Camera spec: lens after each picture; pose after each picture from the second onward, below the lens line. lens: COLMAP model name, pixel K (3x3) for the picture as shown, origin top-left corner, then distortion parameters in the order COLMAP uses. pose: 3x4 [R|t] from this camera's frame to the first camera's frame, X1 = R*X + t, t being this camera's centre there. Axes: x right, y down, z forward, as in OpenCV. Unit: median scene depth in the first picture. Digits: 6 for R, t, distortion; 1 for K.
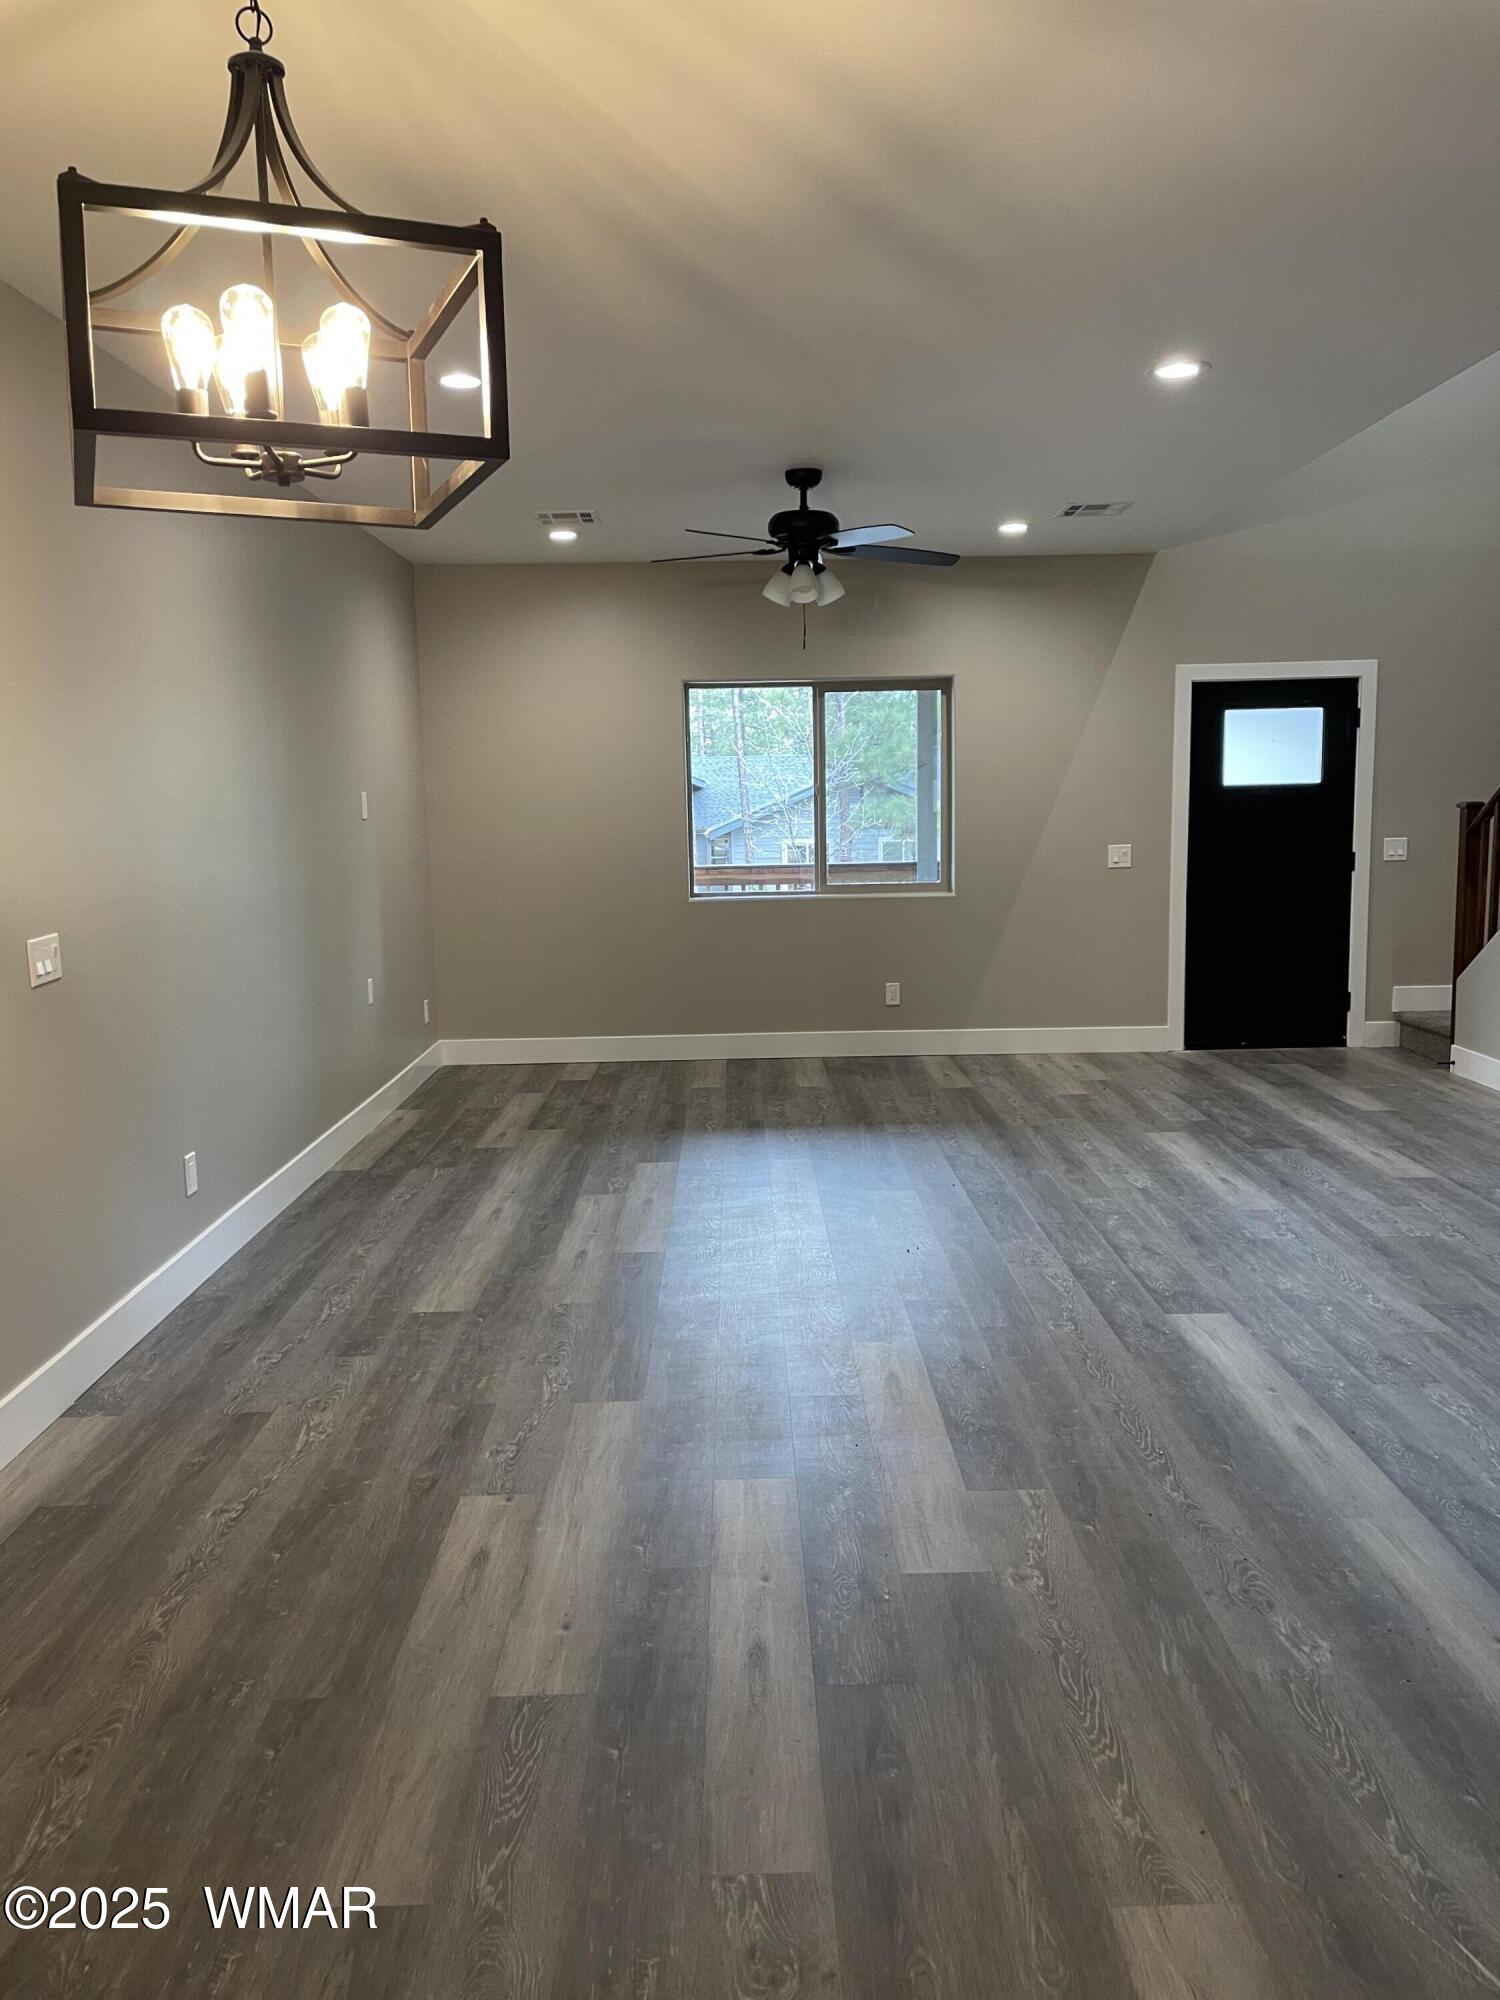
lens RADIAL K [[1524.6, 0, 746.7], [0, 1524.6, 994.6], [0, 0, 1]] dist [0.084811, -0.108904]
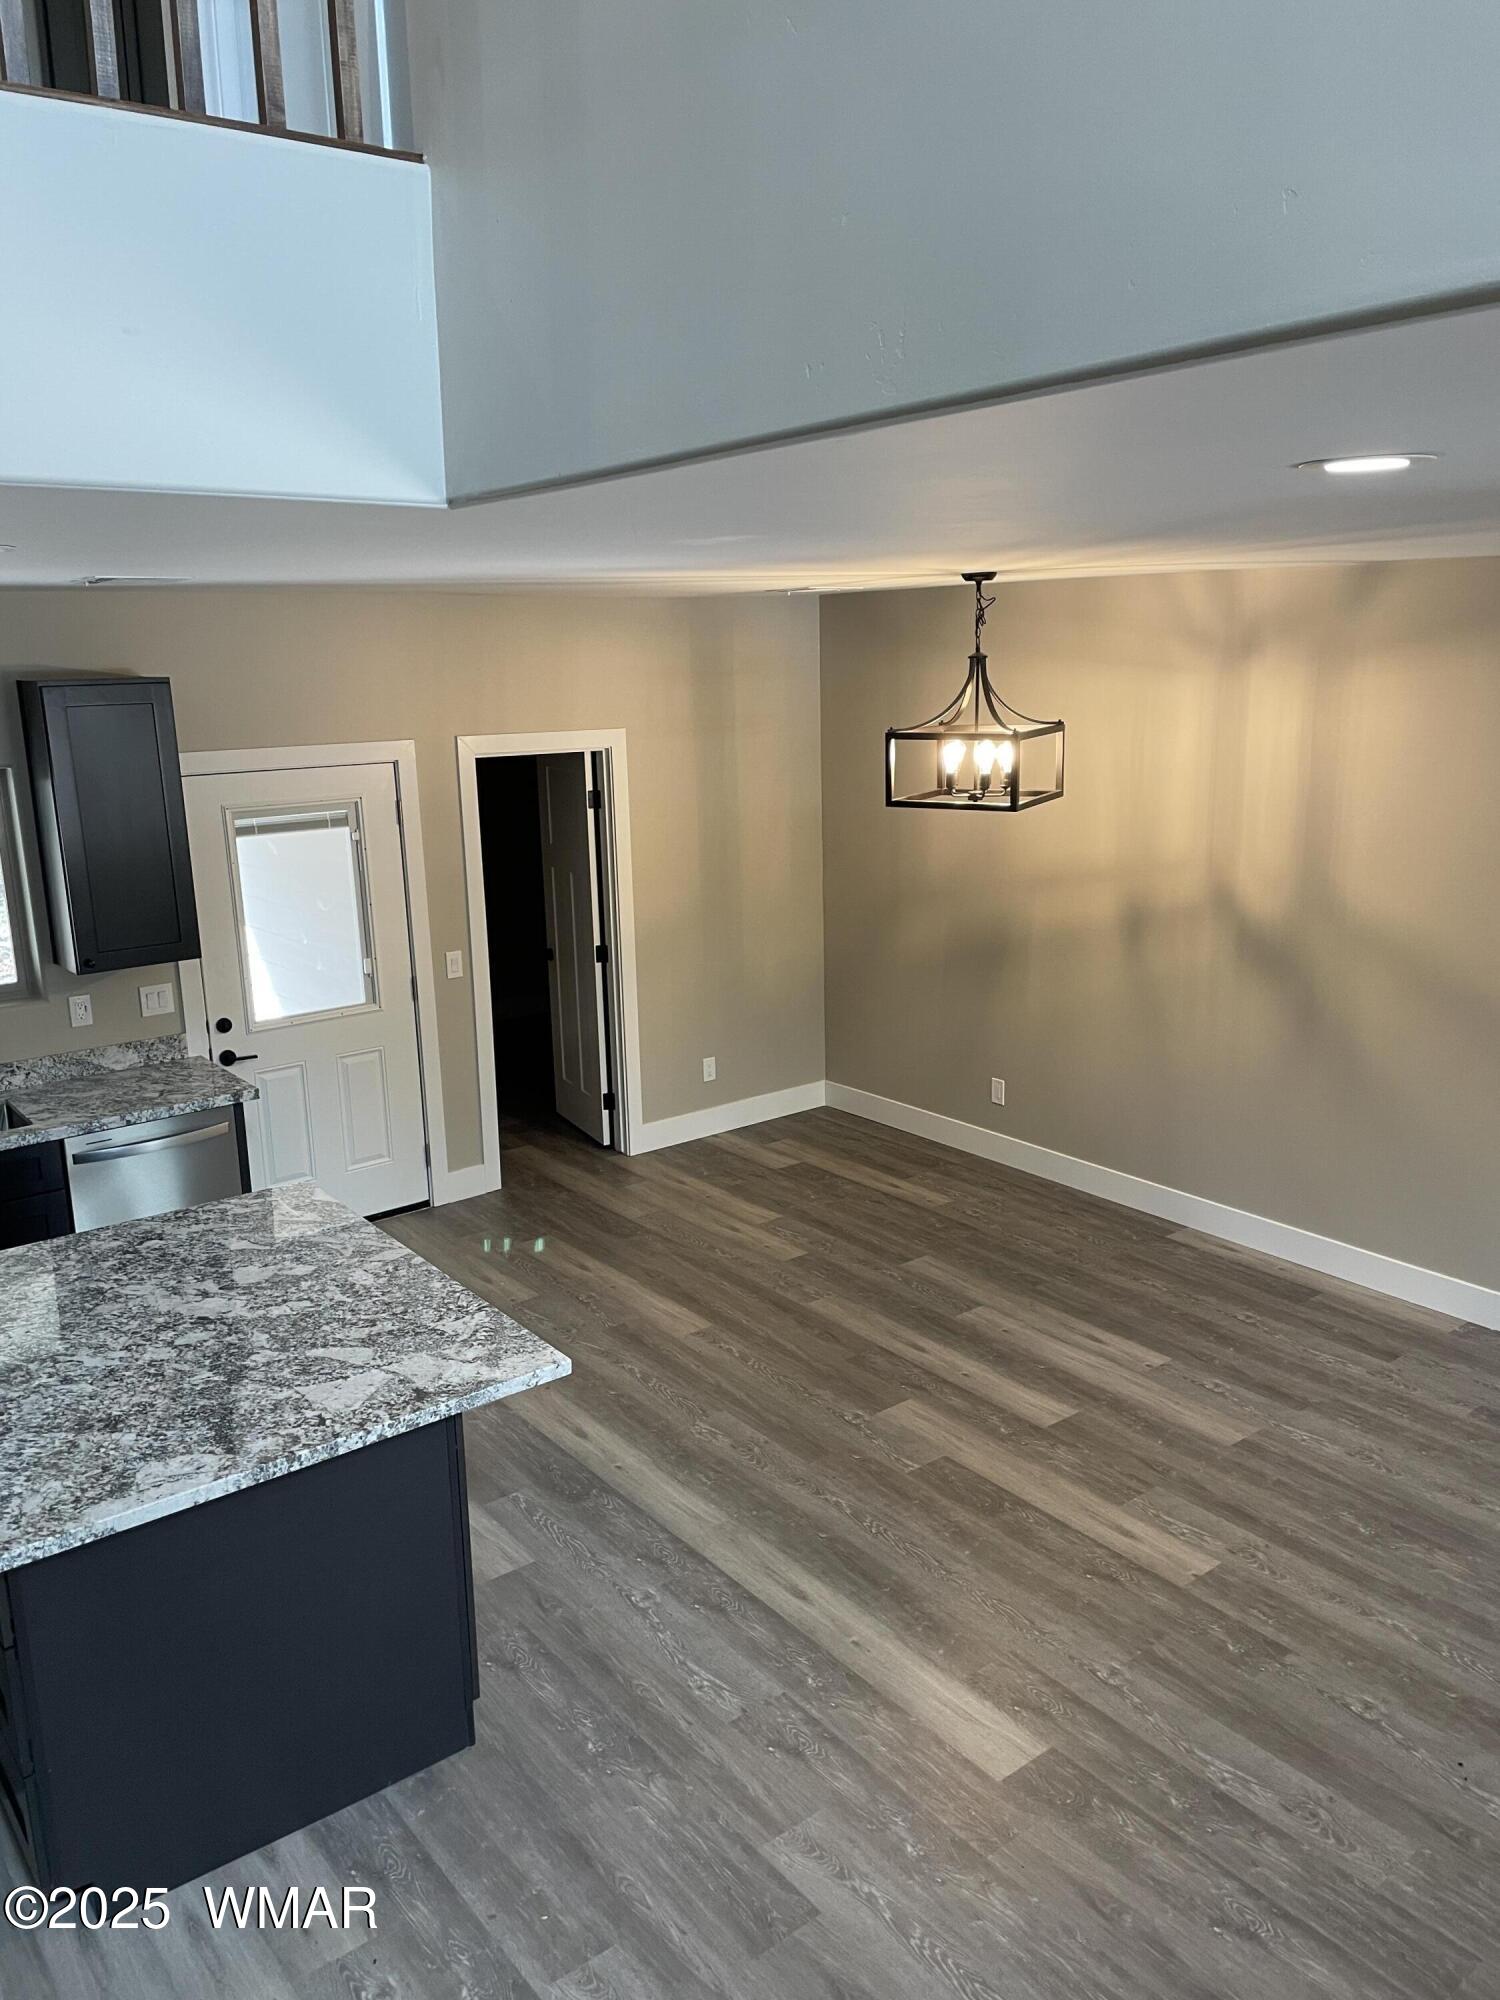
lens RADIAL K [[1524.6, 0, 767.6], [0, 1524.6, 1005.8], [0, 0, 1]] dist [0.084811, -0.108904]
pose [[-0.790839, 0.176763, -0.585942, 0.929407], [-0.039165, 0.940805, 0.336677, -0.499492], [0.610770, 0.289206, -0.737103, 1.619956]]
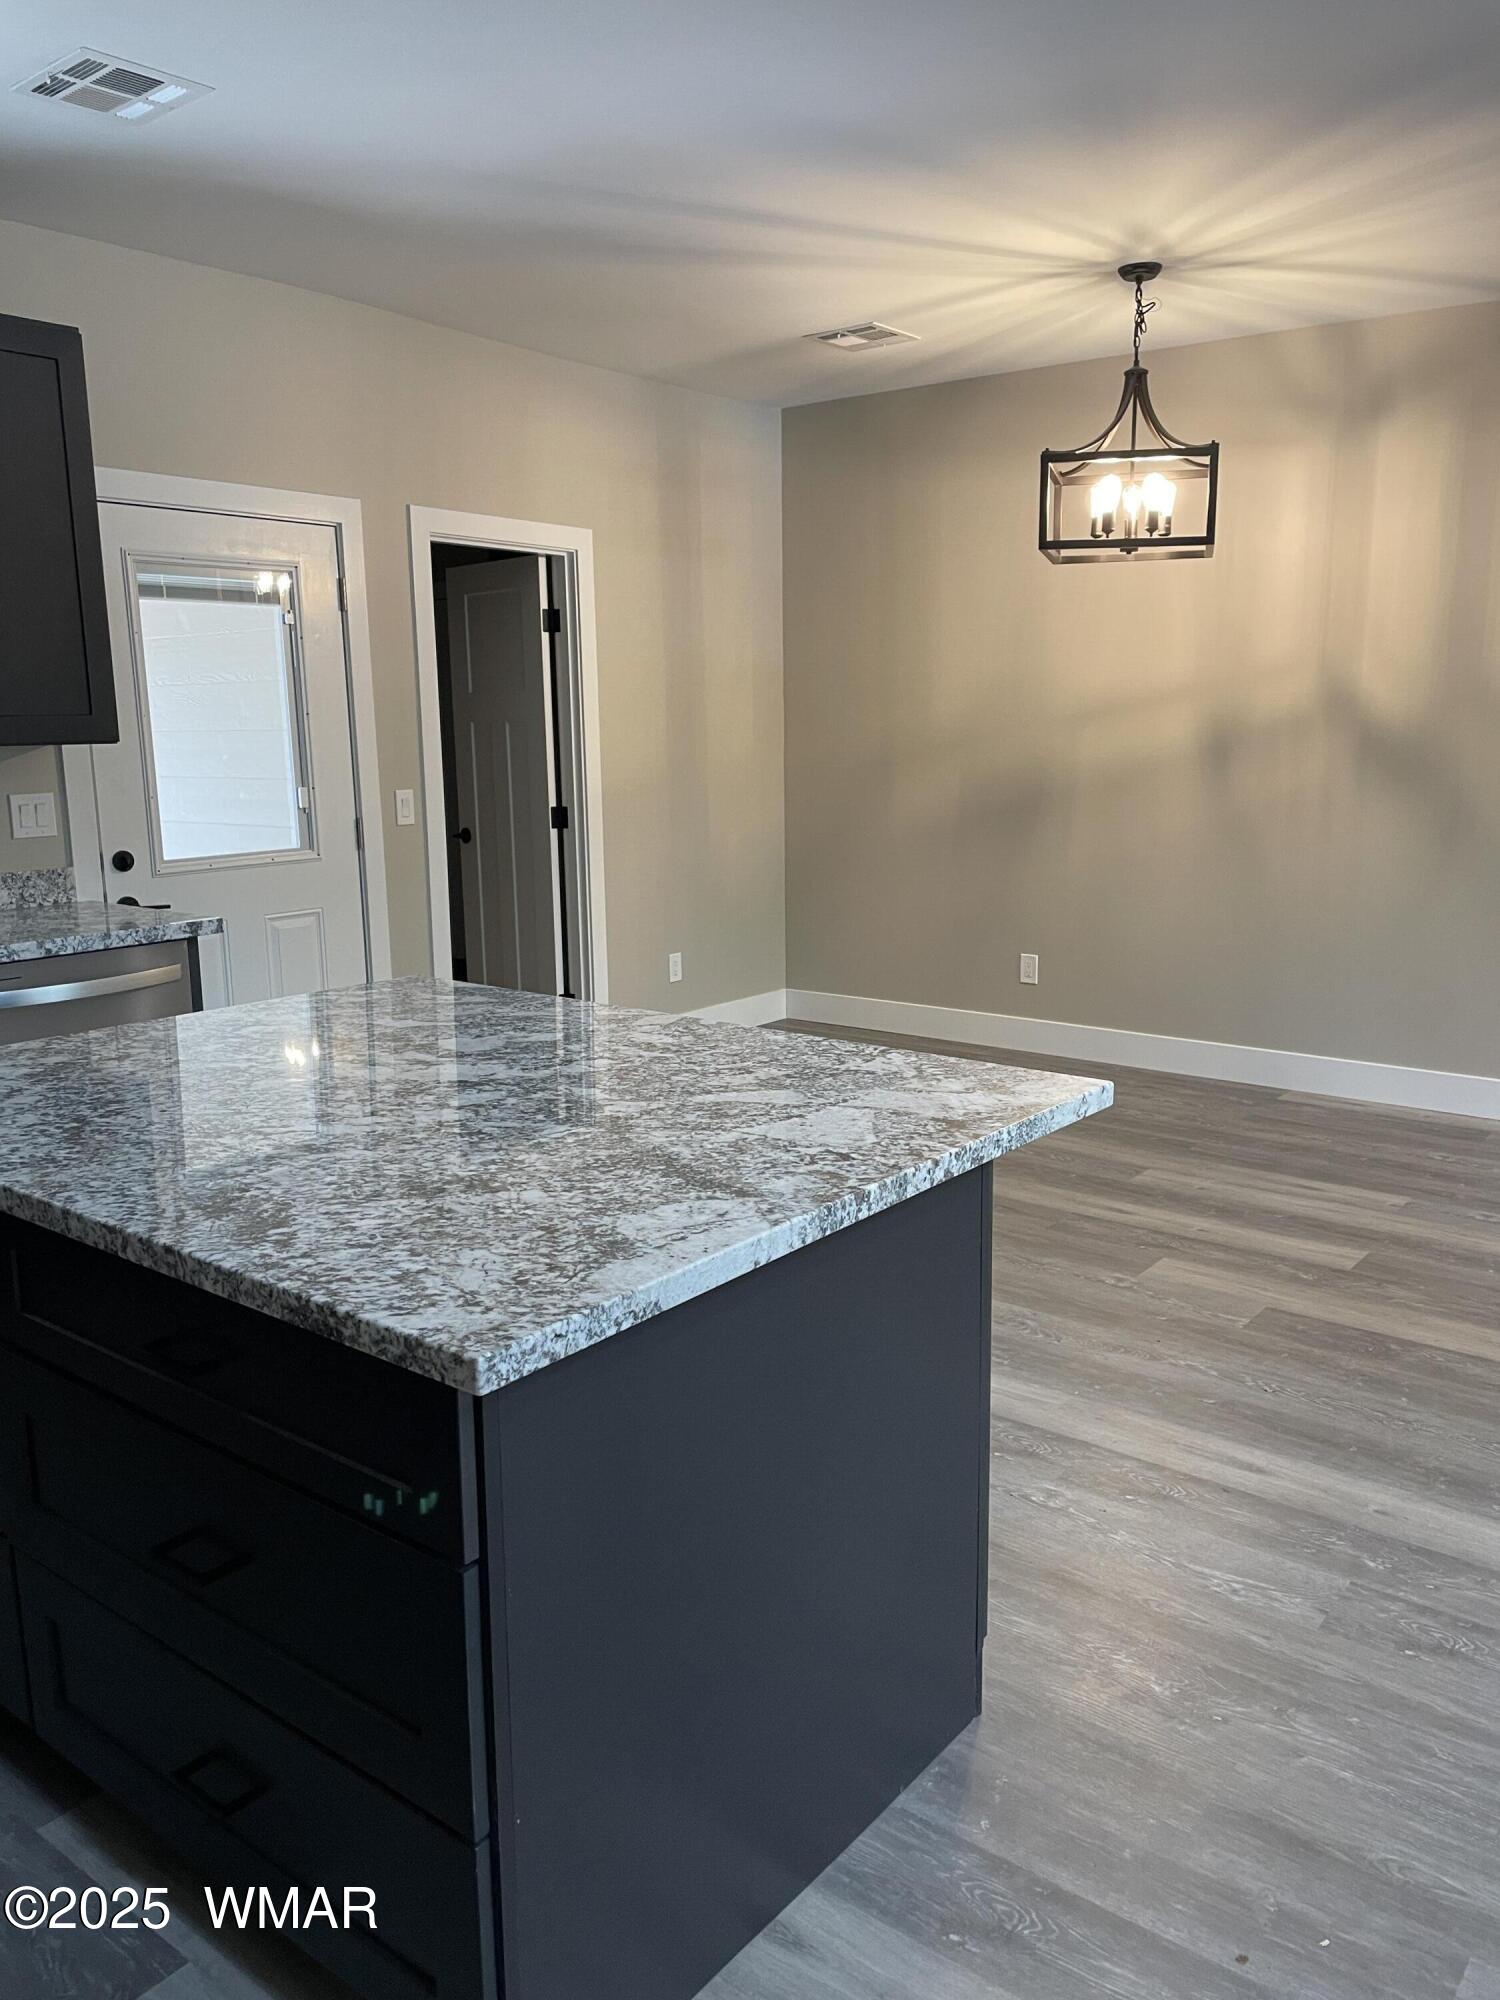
lens RADIAL K [[1524.6, 0, 792.8], [0, 1524.6, 995.3], [0, 0, 1]] dist [0.084811, -0.108904]
pose [[-0.608994, 0.171783, -0.774349, 1.053305], [-0.078368, 0.958457, 0.274259, -0.163017], [0.789294, 0.227706, -0.570233, 1.153787]]
